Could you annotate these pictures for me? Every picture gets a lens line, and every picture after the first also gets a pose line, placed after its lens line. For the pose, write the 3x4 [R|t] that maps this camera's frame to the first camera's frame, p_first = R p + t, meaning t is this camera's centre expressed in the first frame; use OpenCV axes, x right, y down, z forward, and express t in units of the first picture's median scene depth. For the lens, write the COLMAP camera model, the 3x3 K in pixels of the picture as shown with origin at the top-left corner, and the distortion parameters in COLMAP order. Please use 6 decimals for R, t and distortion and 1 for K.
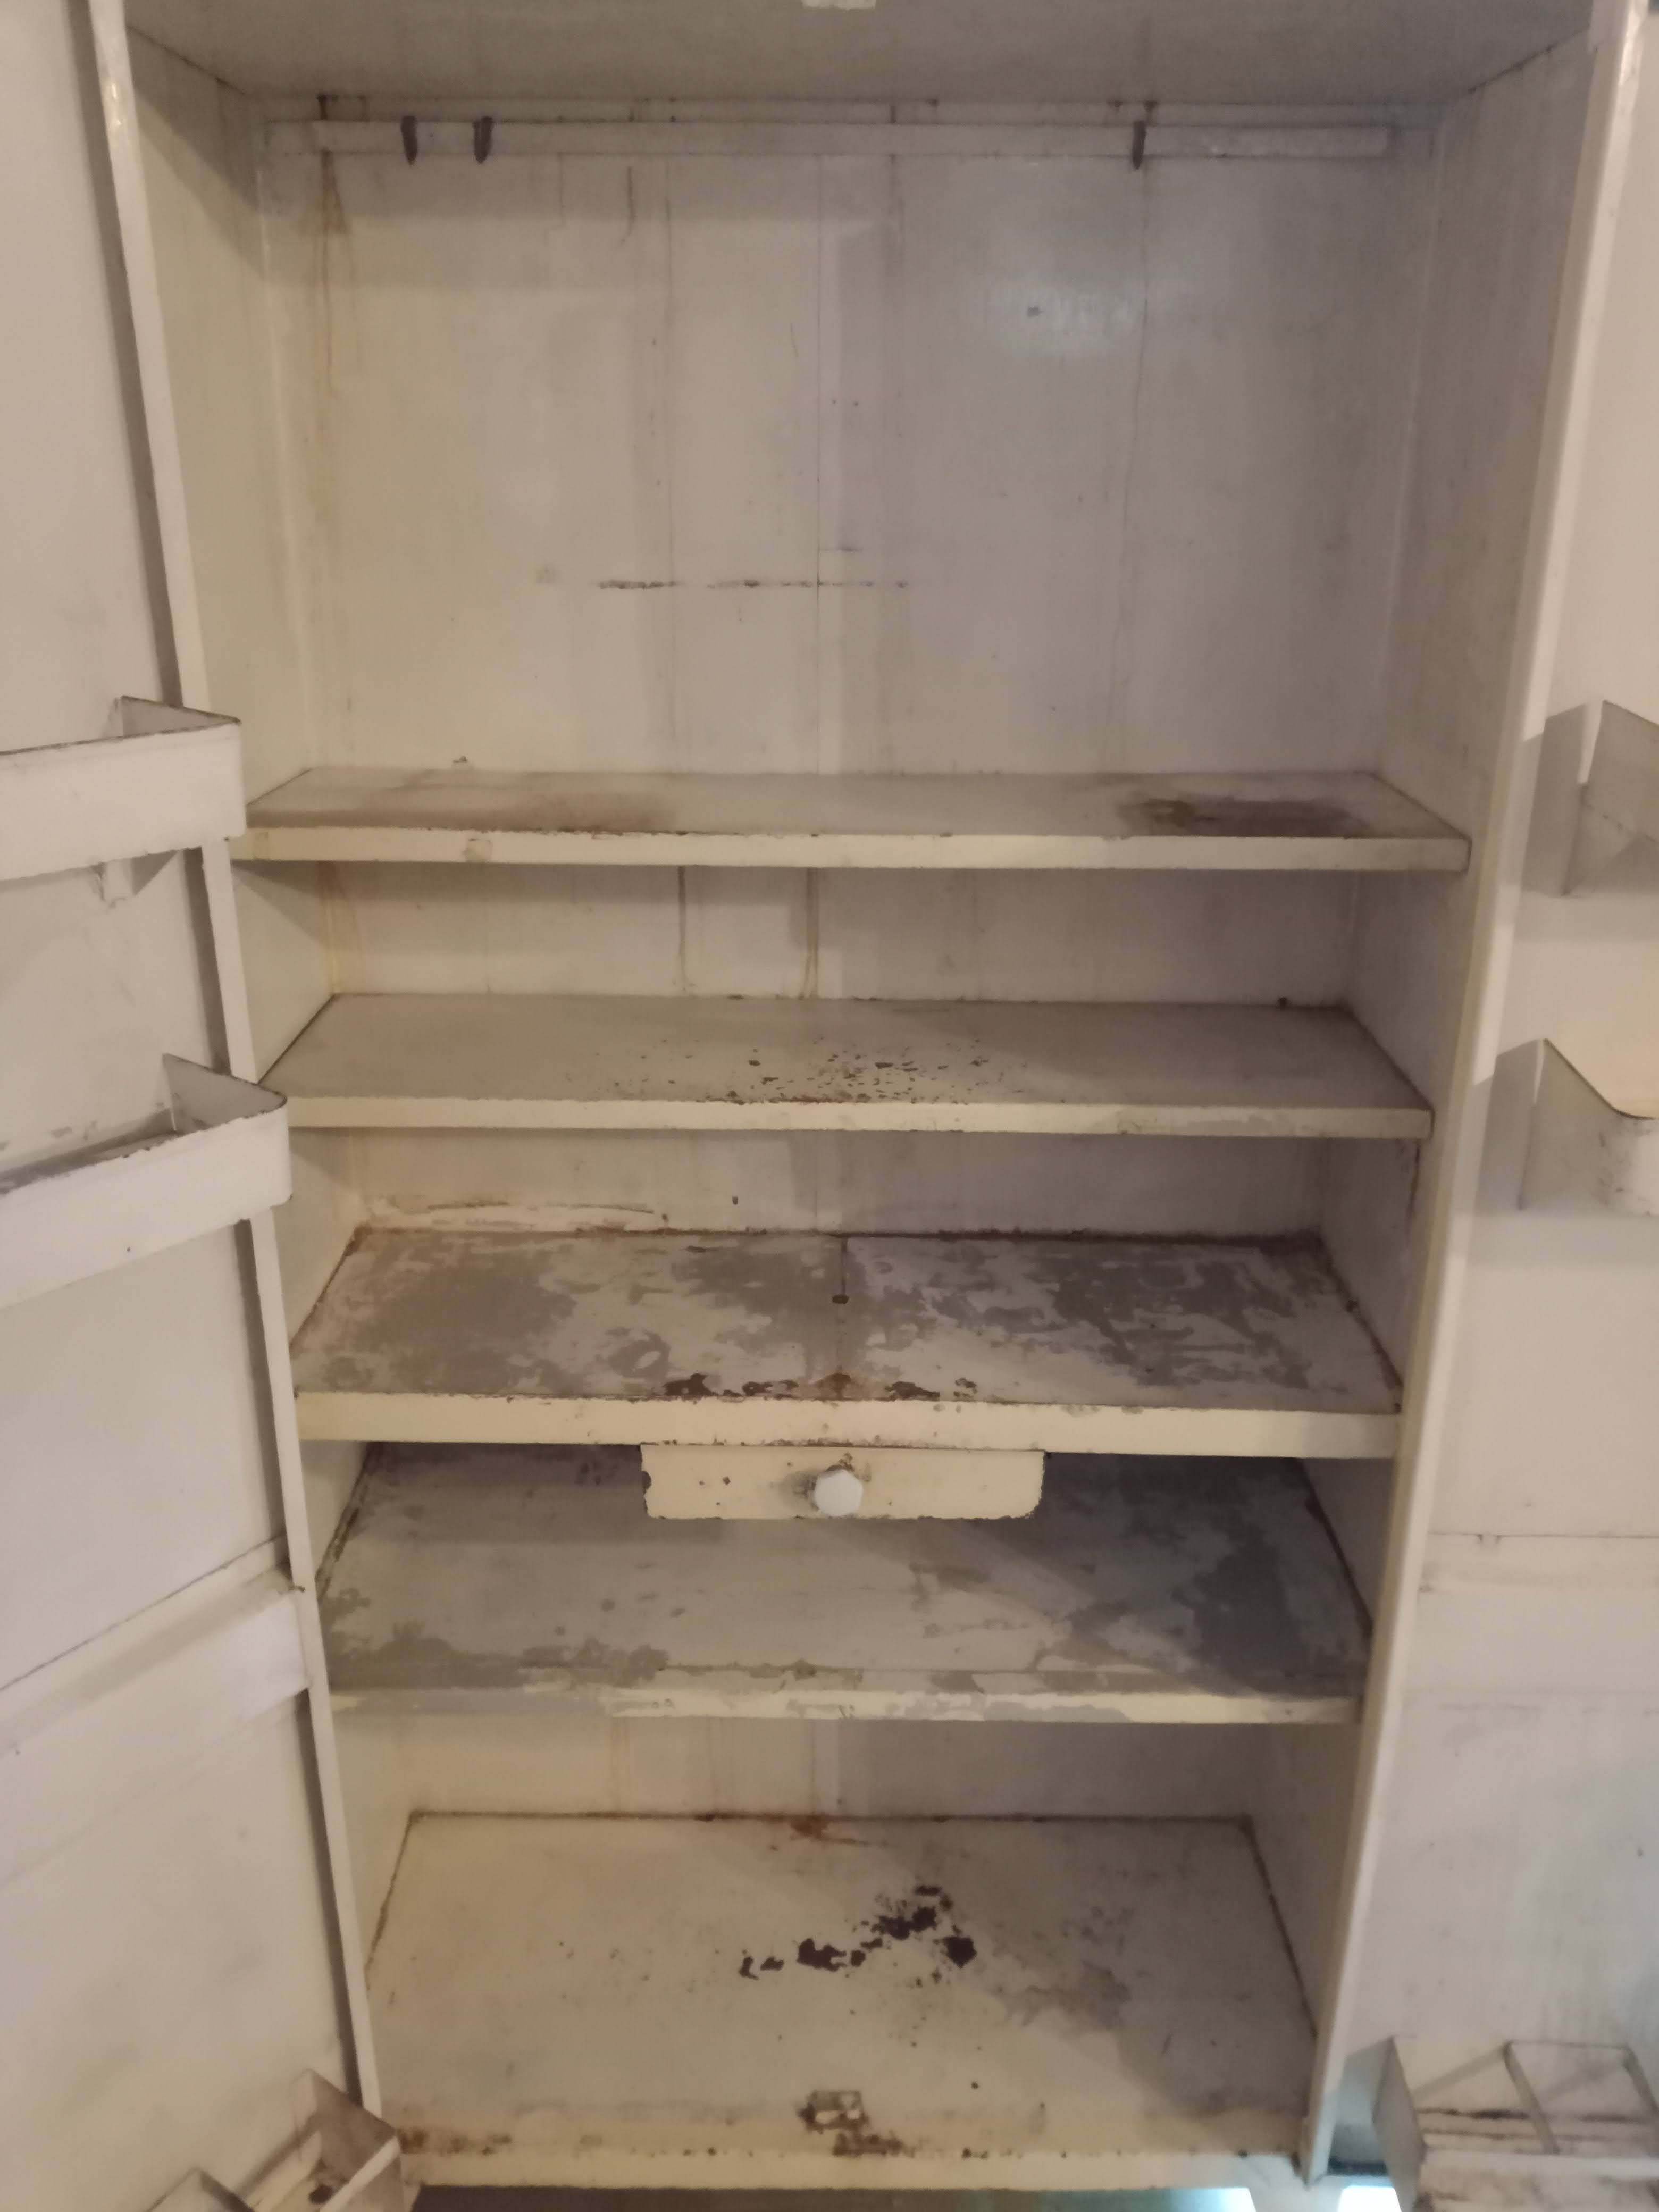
lens RADIAL K [[1726.1, 0, 848.5], [0, 1726.1, 1089.0], [0, 0, 1]] dist [0.051862, -0.090953]
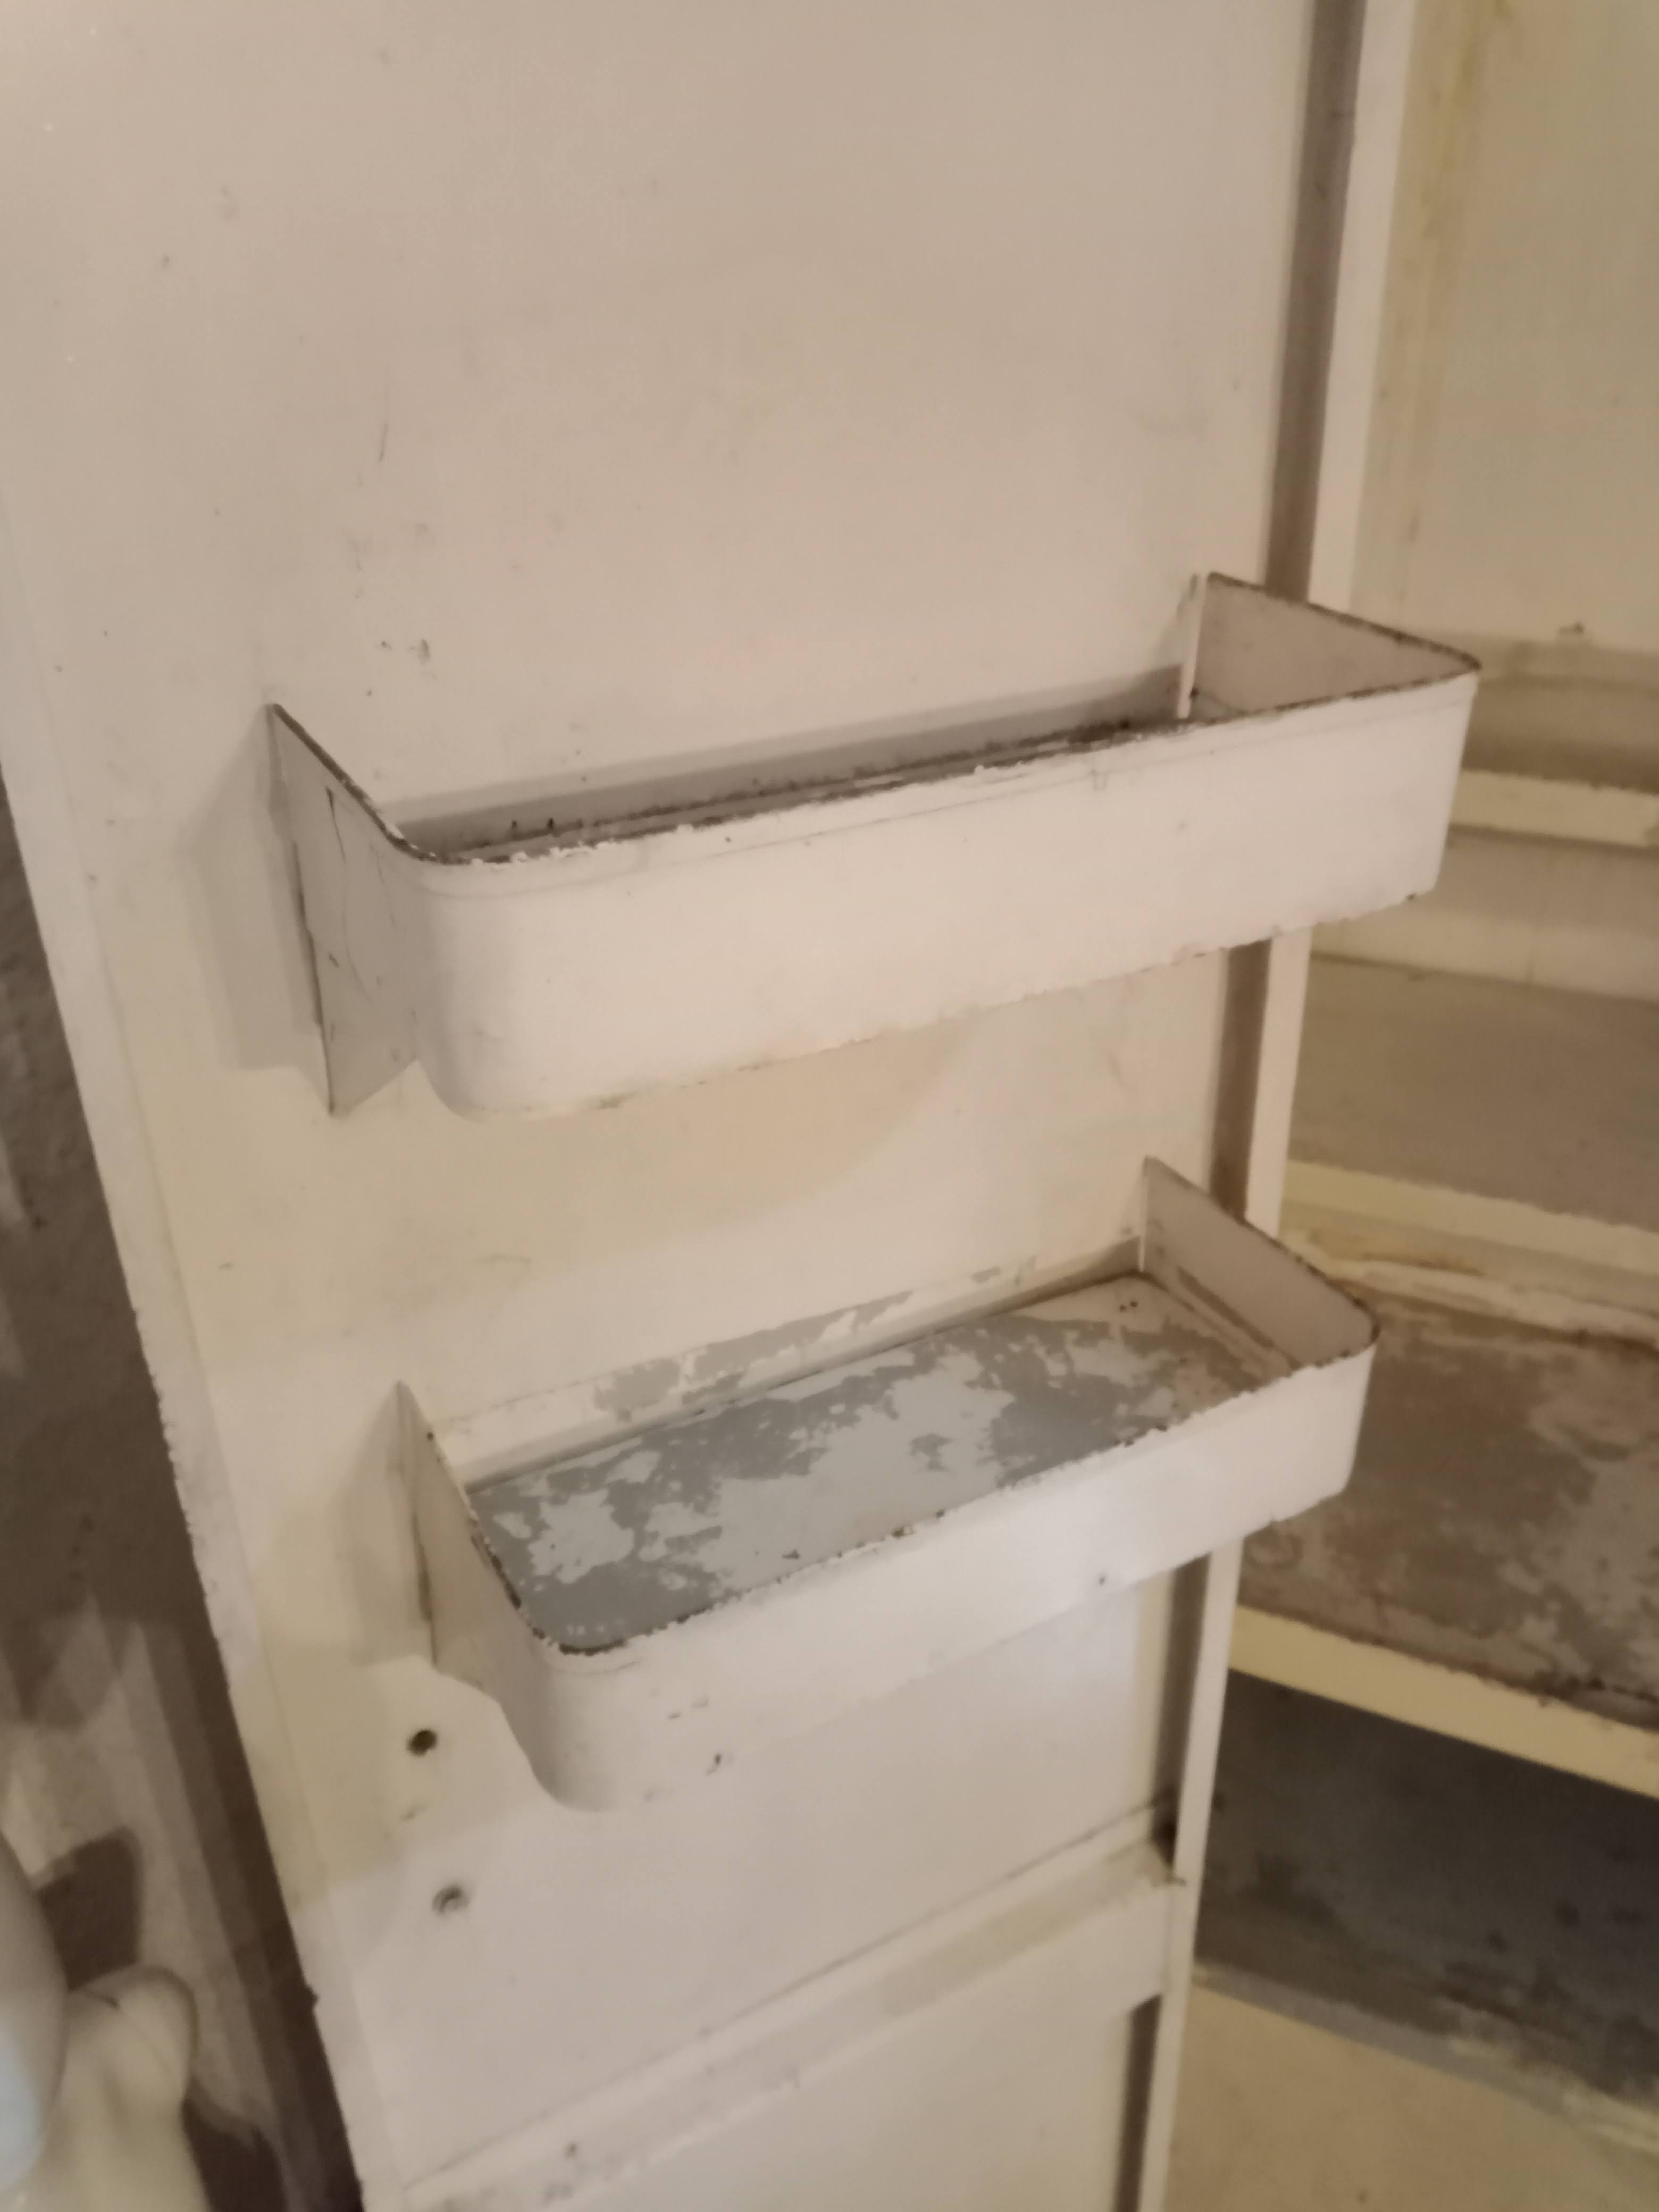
lens RADIAL K [[1726.1, 0, 833.1], [0, 1726.1, 1098.2], [0, 0, 1]] dist [0.051862, -0.090953]
pose [[0.905662, 0.178099, -0.384781, -0.193256], [-0.121516, 0.978461, 0.166876, -0.095265], [0.406214, -0.104377, 0.907797, 0.294240]]
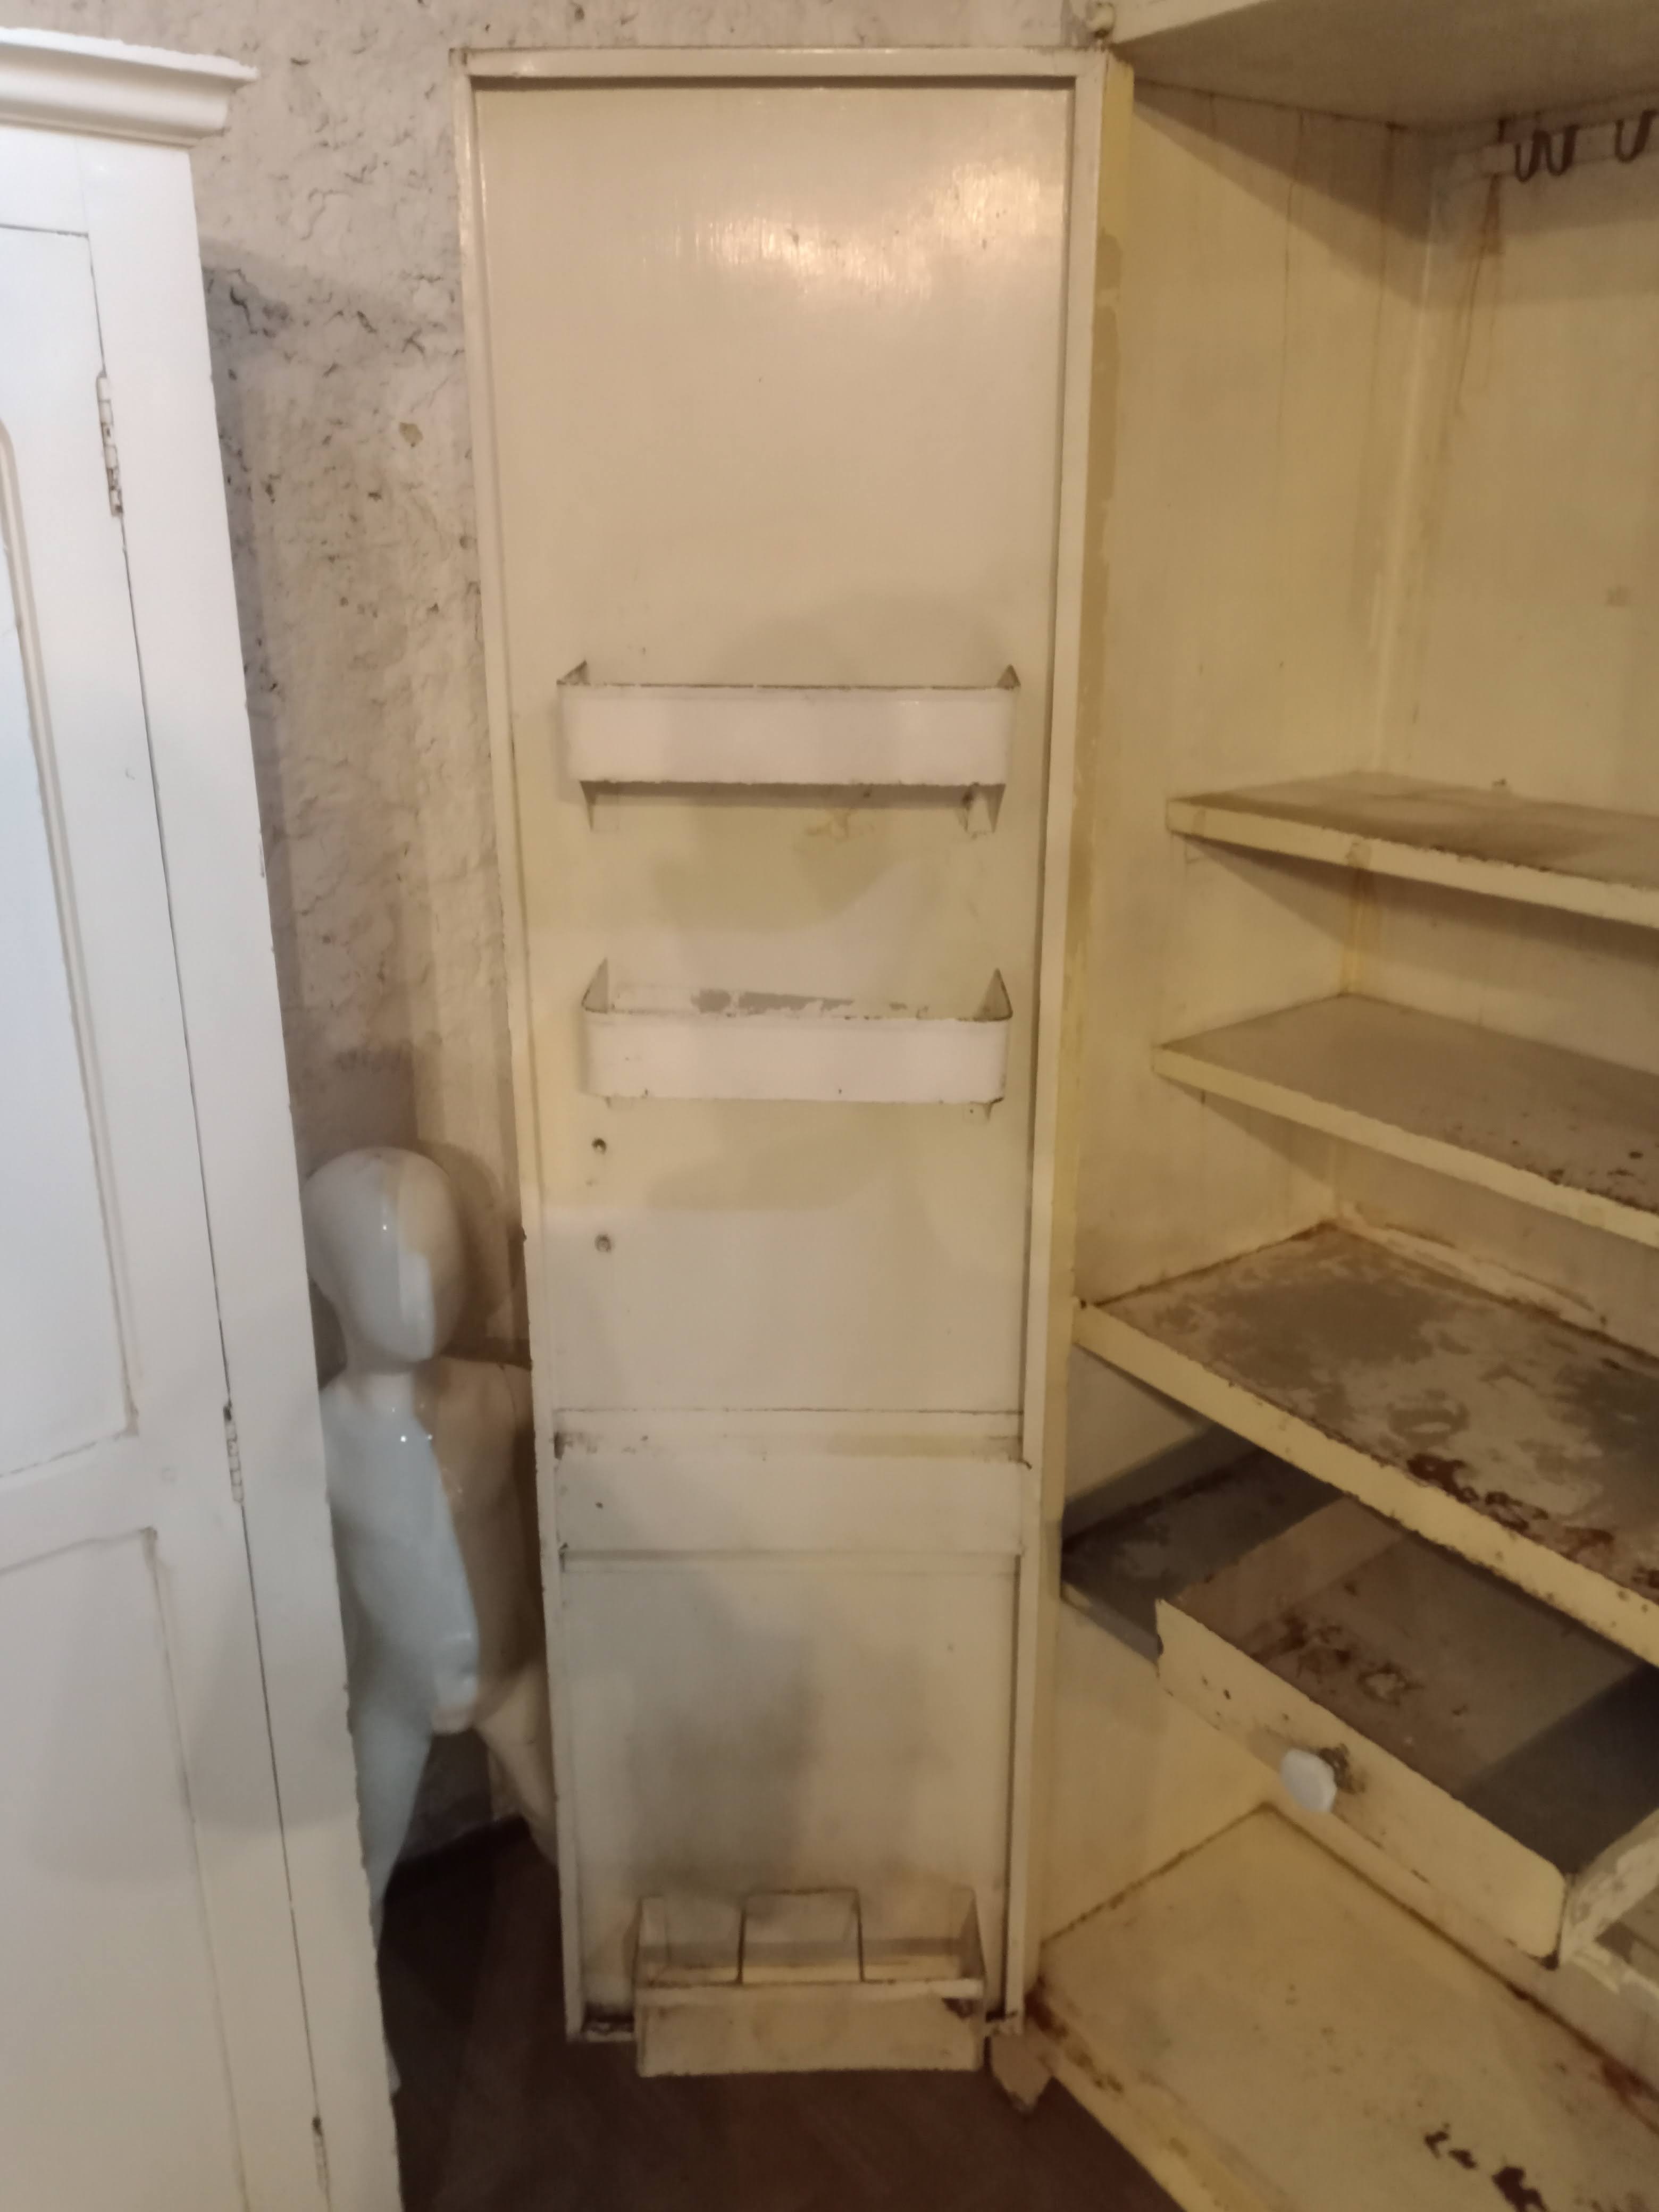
lens RADIAL K [[1726.1, 0, 846.0], [0, 1726.1, 1092.7], [0, 0, 1]] dist [0.051862, -0.090953]
pose [[0.582587, 0.255603, -0.771531, 0.356535], [-0.277179, 0.954838, 0.107032, -0.027096], [0.764045, 0.151497, 0.627124, 0.136991]]
